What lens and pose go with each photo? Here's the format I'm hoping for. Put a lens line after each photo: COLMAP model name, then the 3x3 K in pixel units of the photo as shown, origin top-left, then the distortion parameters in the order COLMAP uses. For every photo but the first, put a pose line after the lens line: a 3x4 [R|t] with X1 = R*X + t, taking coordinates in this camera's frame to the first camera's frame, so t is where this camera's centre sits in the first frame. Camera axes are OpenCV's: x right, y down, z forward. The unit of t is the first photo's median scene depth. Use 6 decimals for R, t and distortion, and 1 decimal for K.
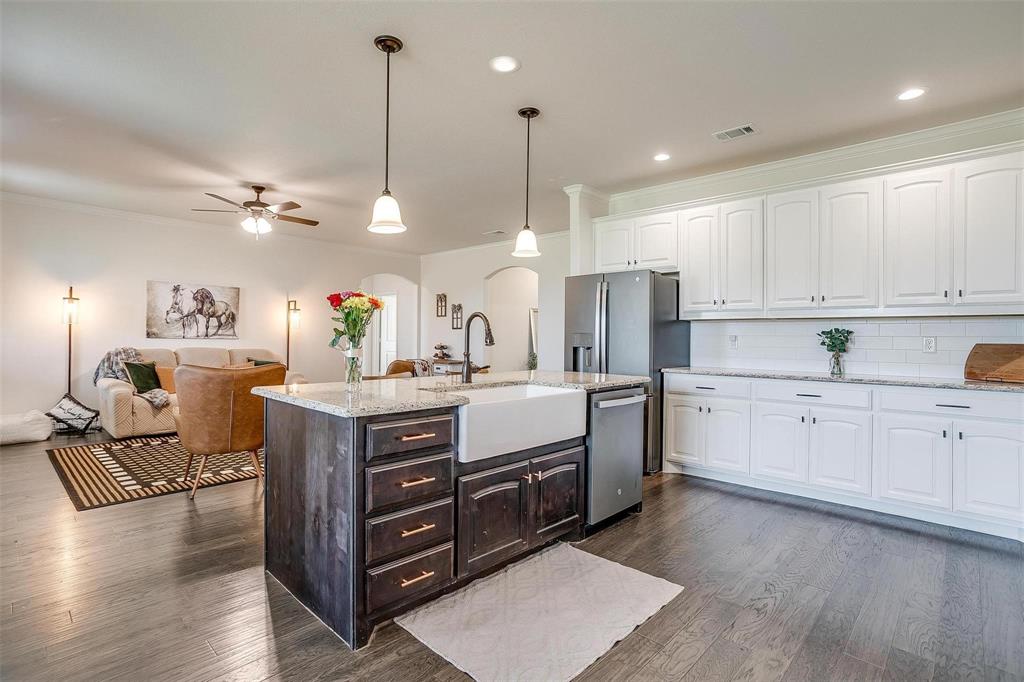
lens RADIAL K [[499.2, 0, 508.9], [0, 499.2, 336.6], [0, 0, 1]] dist [-0.051836, 0.026268]
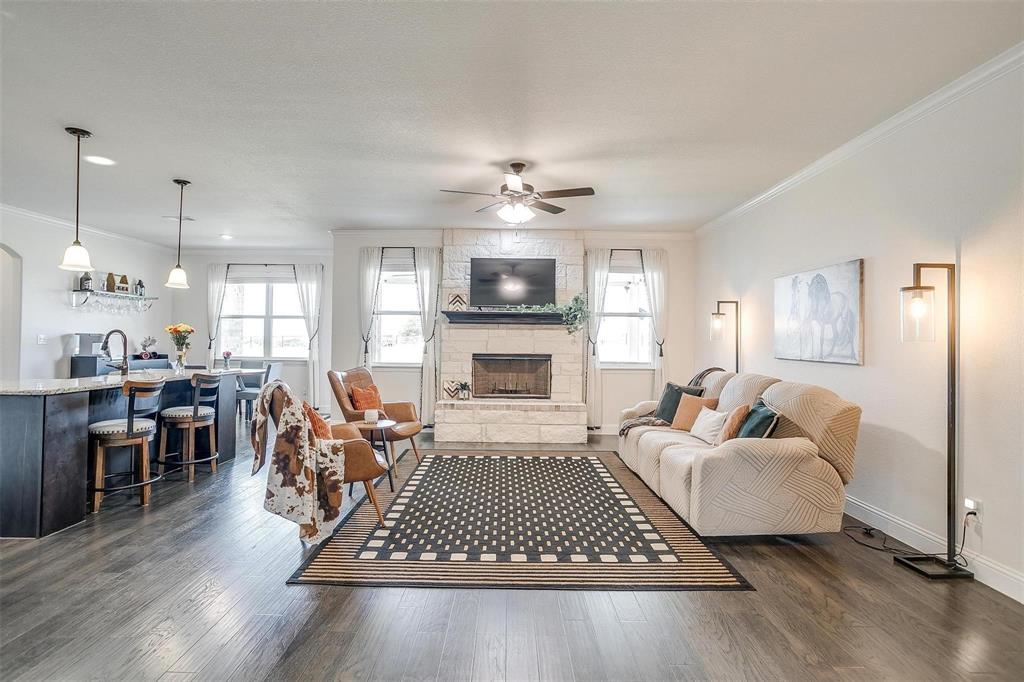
lens RADIAL K [[499.2, 0, 504.6], [0, 499.2, 337.2], [0, 0, 1]] dist [-0.051836, 0.026268]
pose [[-0.730008, -0.024330, -0.683006, 0.043794], [-0.017993, 0.999704, -0.016380, -0.010642], [0.683202, 0.000332, -0.730229, 1.431439]]
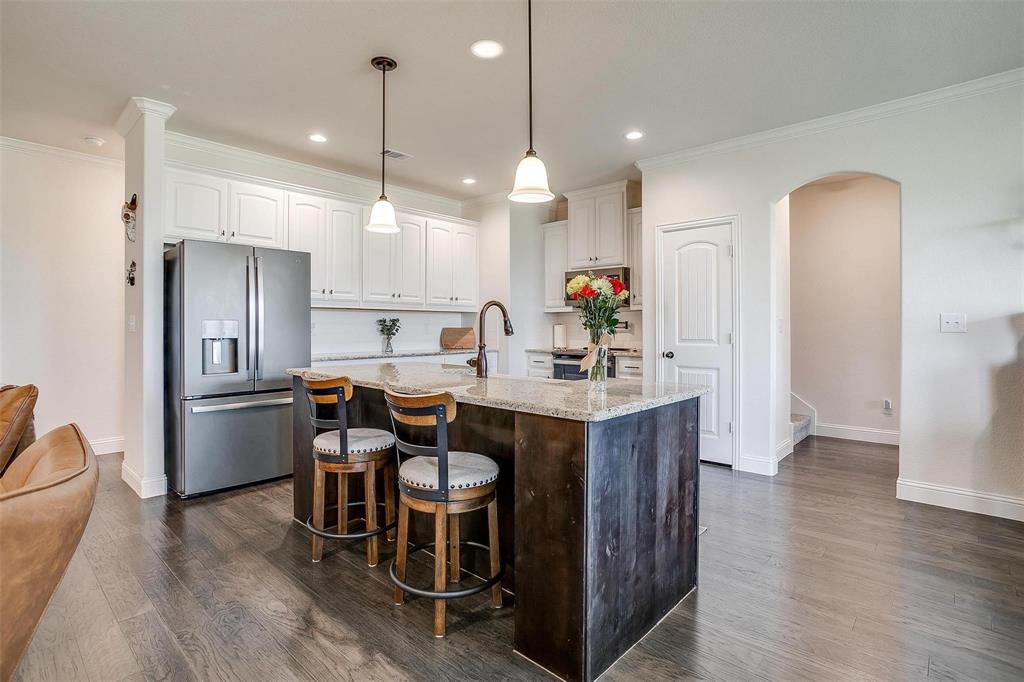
lens RADIAL K [[499.2, 0, 515.2], [0, 499.2, 324.7], [0, 0, 1]] dist [-0.051836, 0.026268]
pose [[-0.026855, -0.006019, 0.999621, -0.492933], [-0.003463, 0.999976, 0.005928, -0.005032], [-0.999633, -0.003303, -0.026875, 0.479239]]
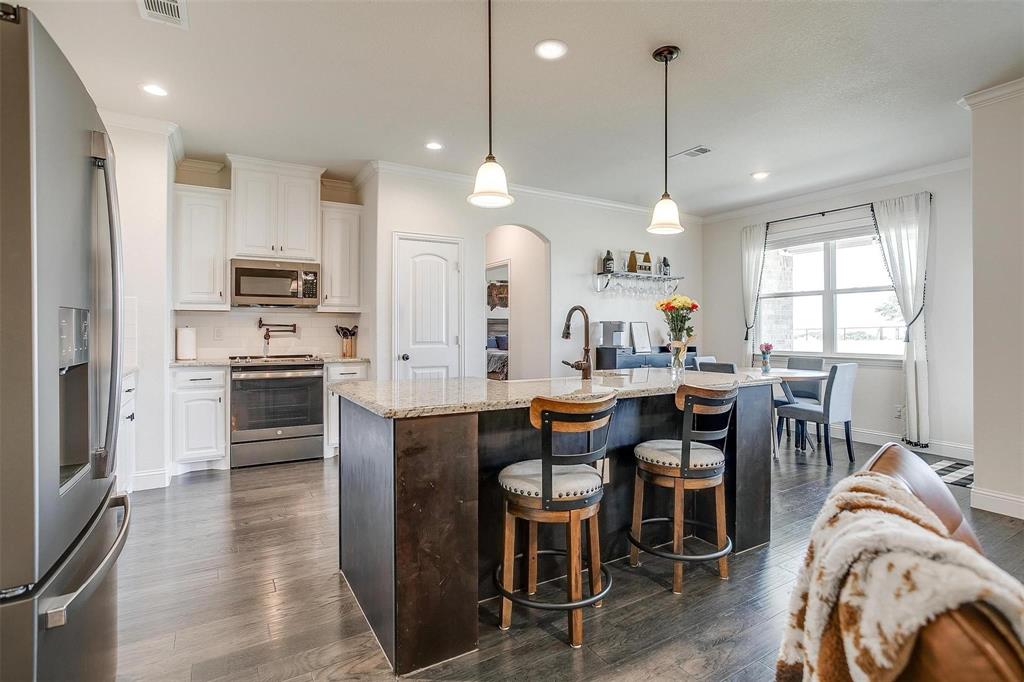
lens RADIAL K [[499.2, 0, 510.9], [0, 499.2, 327.7], [0, 0, 1]] dist [-0.051836, 0.026268]
pose [[-0.964981, -0.008810, 0.262173, -0.096123], [-0.010715, 0.999926, -0.005839, 0.000673], [-0.262102, -0.008444, -0.965003, 0.966411]]
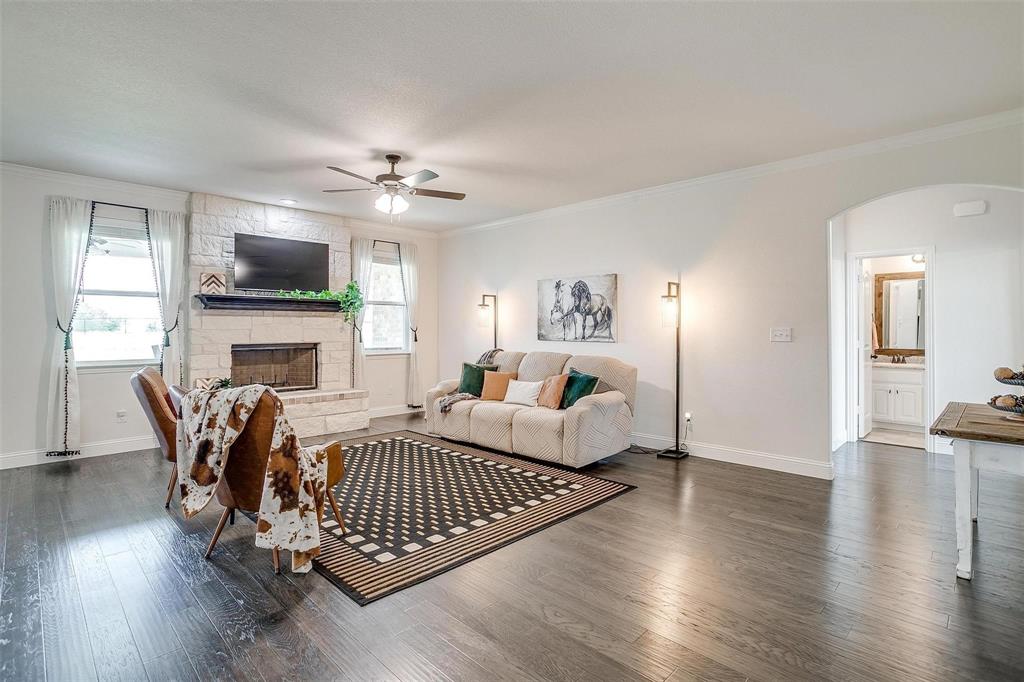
lens RADIAL K [[499.2, 0, 510.7], [0, 499.2, 327.1], [0, 0, 1]] dist [-0.051836, 0.026268]
pose [[-0.020710, -0.014646, -0.999678, 0.273051], [0.002115, 0.999890, -0.014693, -0.009490], [0.999783, -0.002419, -0.020677, 1.102244]]
